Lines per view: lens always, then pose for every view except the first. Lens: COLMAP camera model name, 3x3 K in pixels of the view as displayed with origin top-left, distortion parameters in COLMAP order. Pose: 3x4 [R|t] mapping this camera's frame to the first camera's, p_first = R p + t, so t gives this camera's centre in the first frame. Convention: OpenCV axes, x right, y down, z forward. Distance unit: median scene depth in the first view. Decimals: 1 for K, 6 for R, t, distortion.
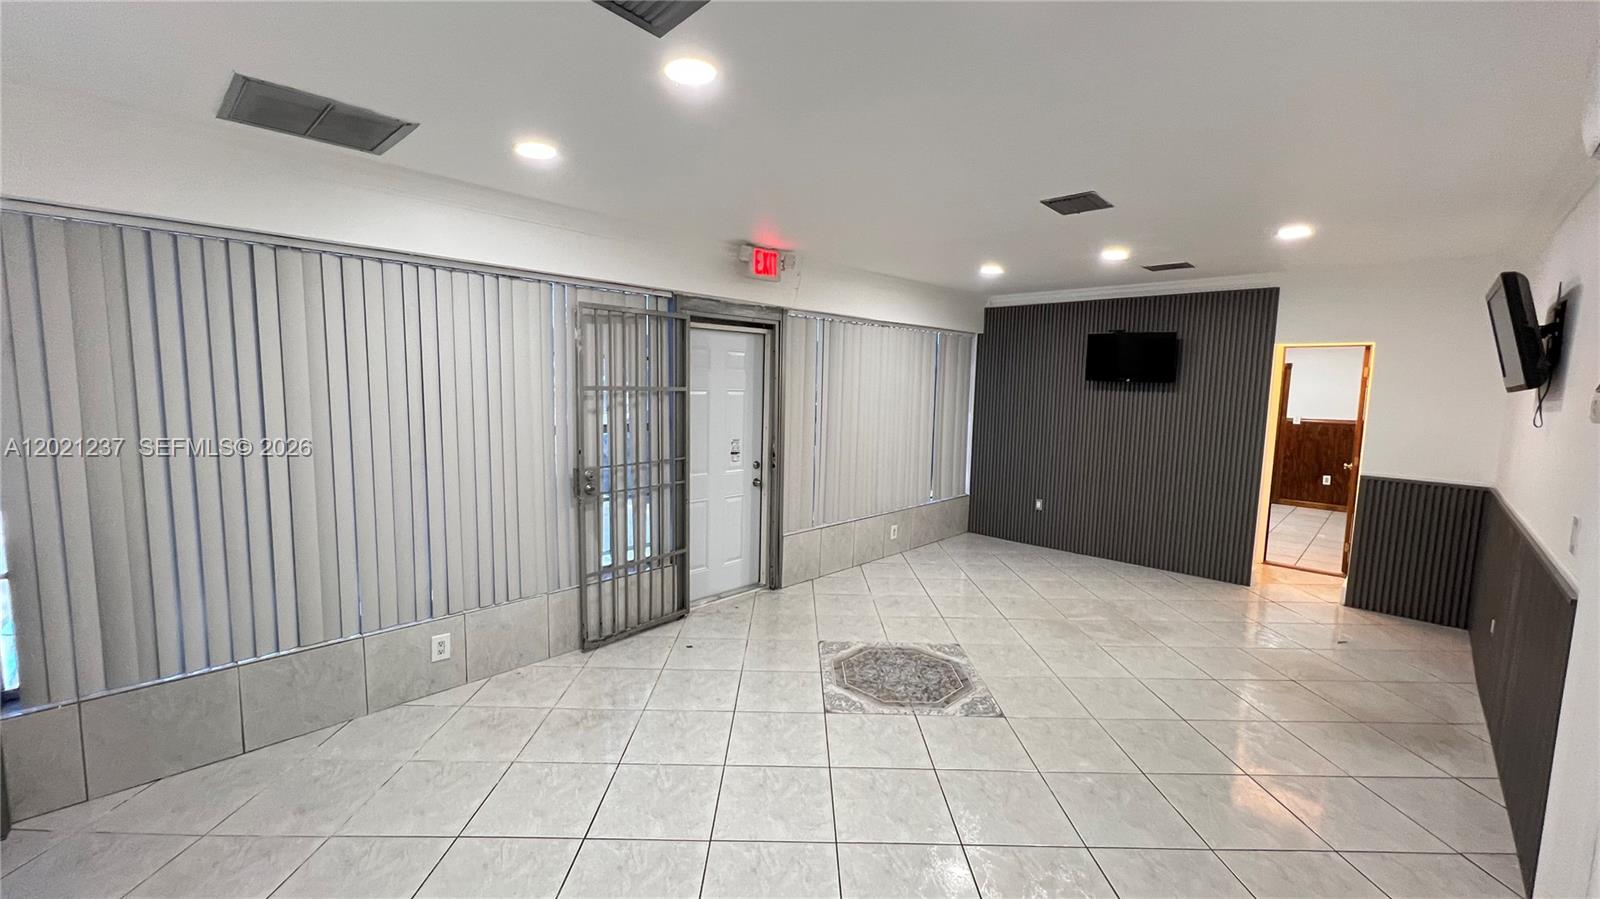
lens RADIAL K [[637.8, 0, 796.2], [0, 637.8, 449.3], [0, 0, 1]] dist [-0.000868, -0.000278]
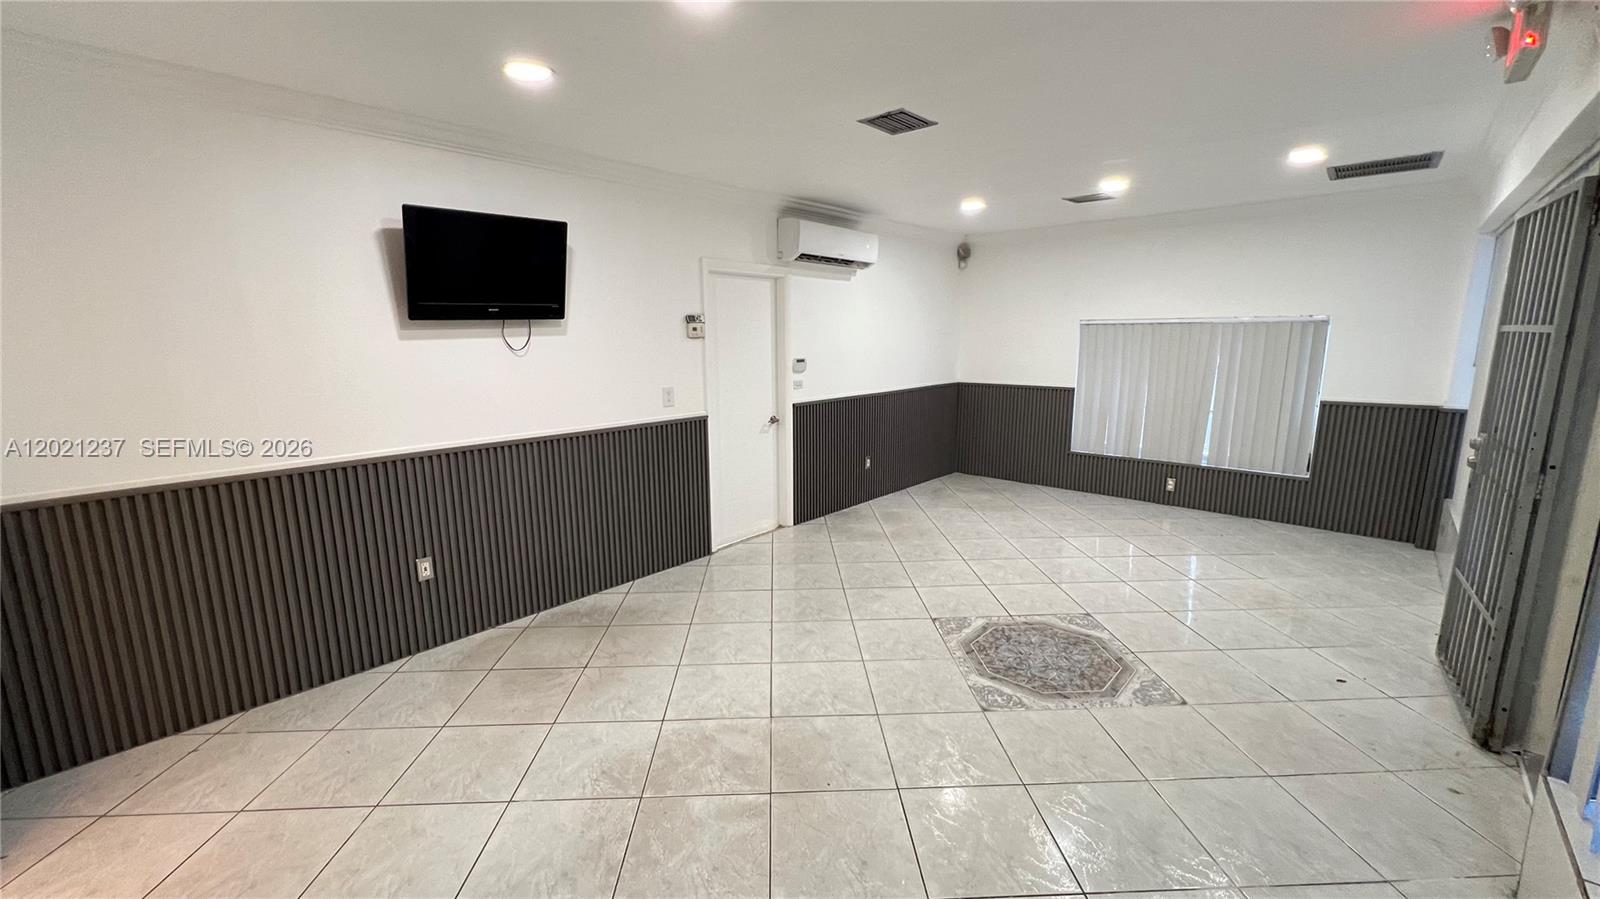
lens RADIAL K [[637.8, 0, 797.5], [0, 637.8, 449.5], [0, 0, 1]] dist [-0.000868, -0.000278]
pose [[-0.999446, -0.007699, -0.032367, 0.454914], [-0.016458, 0.959894, 0.279881, -0.135382], [0.028914, 0.280259, -0.959489, 1.500547]]
